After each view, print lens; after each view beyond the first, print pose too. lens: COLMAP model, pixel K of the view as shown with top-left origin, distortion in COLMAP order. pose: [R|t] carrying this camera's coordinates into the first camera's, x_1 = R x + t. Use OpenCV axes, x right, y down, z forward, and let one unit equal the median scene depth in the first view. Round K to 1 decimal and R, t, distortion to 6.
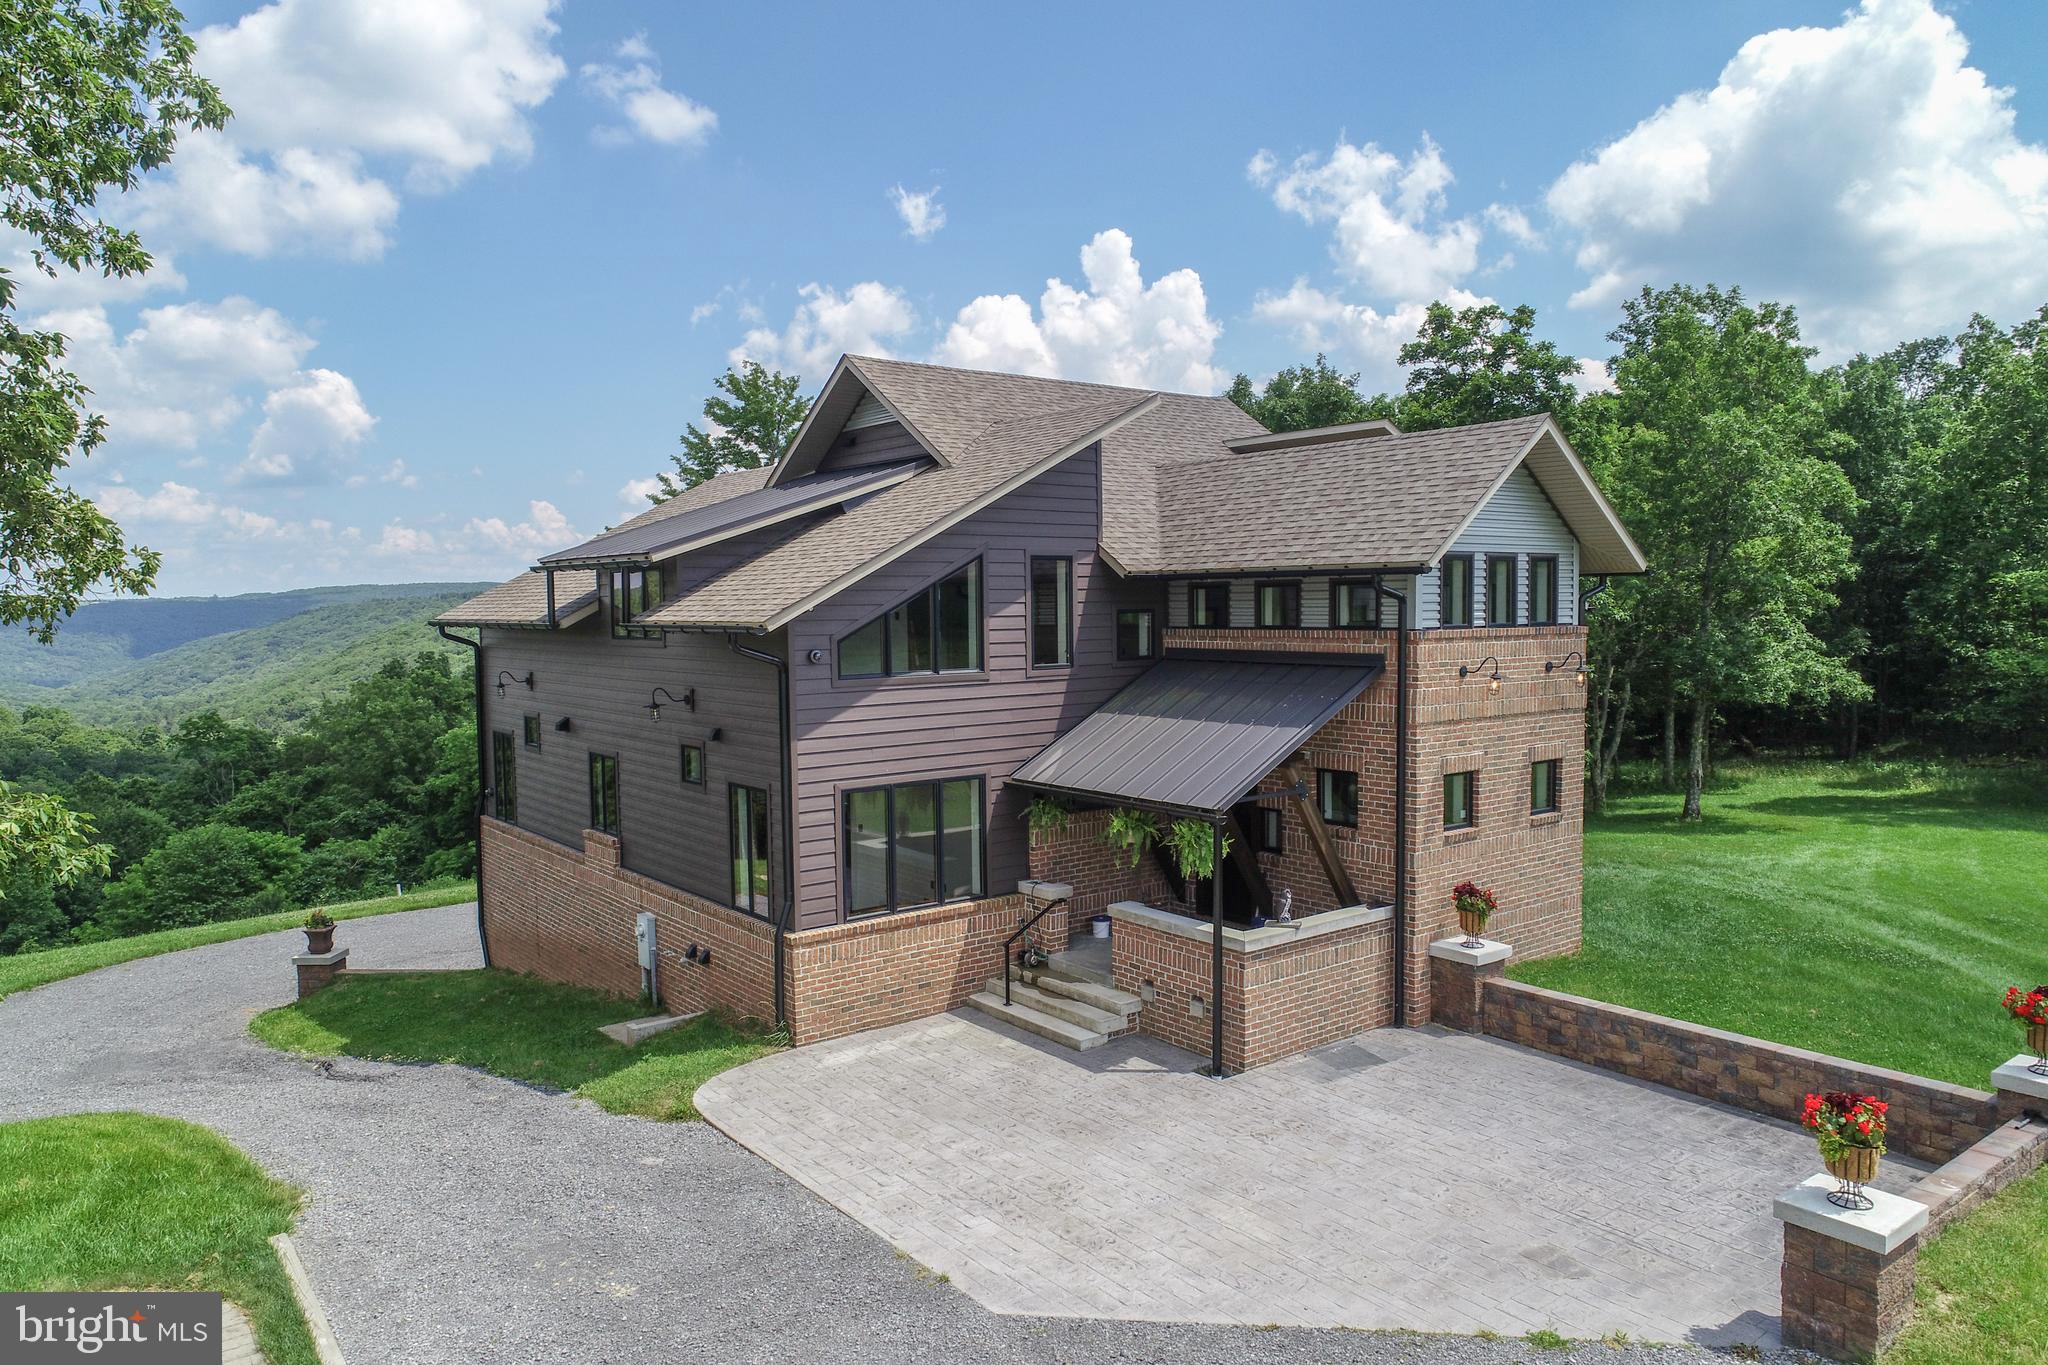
lens RADIAL K [[1390.9, 0, 1023.7], [0, 1390.9, 739.4], [0, 0, 1]] dist [0.002236, 0.001982]
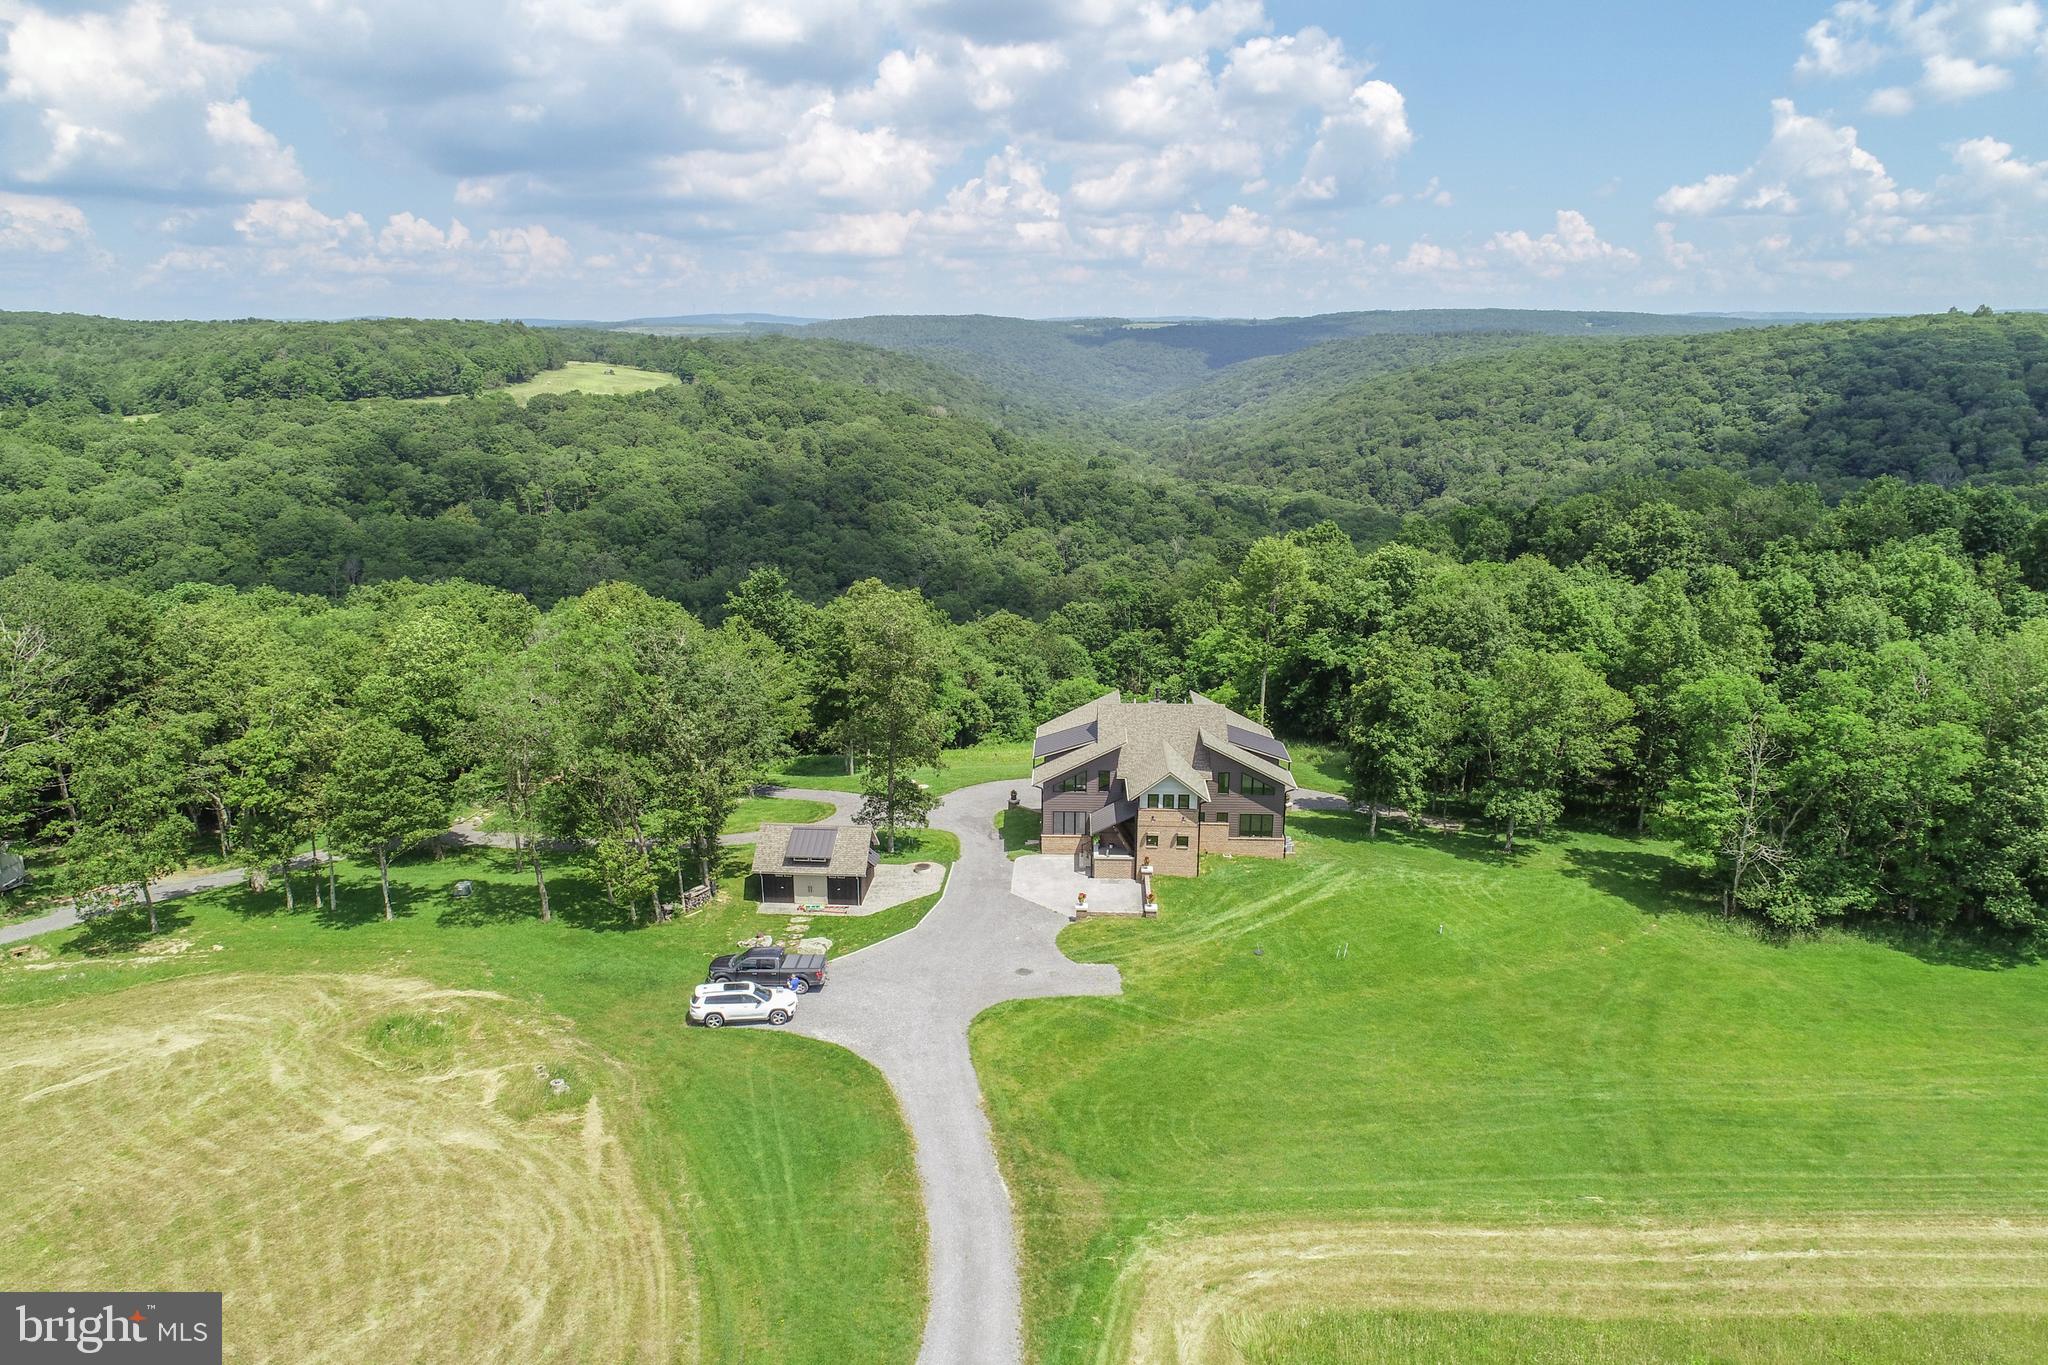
lens RADIAL K [[1382.3, 0, 1030.2], [0, 1382.3, 729.2], [0, 0, 1]] dist [0.003023, 0.000636]
pose [[0.776941, 0.197267, -0.597870, 2.548155], [-0.083794, 0.973595, 0.212346, -1.215335], [0.623972, -0.114882, 0.772956, -2.744994]]
